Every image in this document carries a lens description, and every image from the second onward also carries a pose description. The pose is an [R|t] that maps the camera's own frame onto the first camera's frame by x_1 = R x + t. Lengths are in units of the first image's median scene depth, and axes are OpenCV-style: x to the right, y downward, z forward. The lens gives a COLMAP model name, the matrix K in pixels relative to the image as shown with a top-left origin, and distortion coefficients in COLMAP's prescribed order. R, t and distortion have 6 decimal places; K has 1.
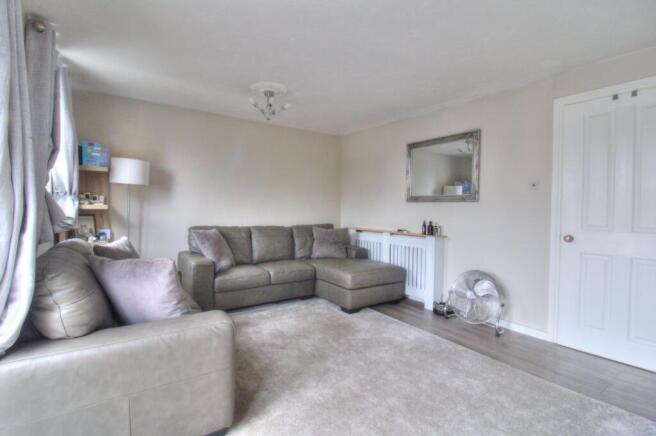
lens RADIAL K [[312.1, 0, 325.6], [0, 312.1, 217.3], [0, 0, 1]] dist [-0.002734, -0.001102]
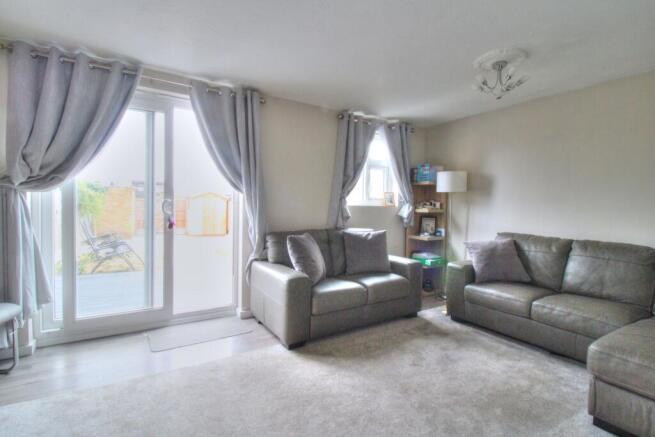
lens RADIAL K [[311.7, 0, 325.6], [0, 311.7, 218.6], [0, 0, 1]] dist [-0.002734, -0.001102]
pose [[-0.071684, 0.020239, -0.997222, 0.643883], [-0.040933, 0.998892, 0.023216, -0.012894], [0.996587, 0.042484, -0.070776, 0.650524]]
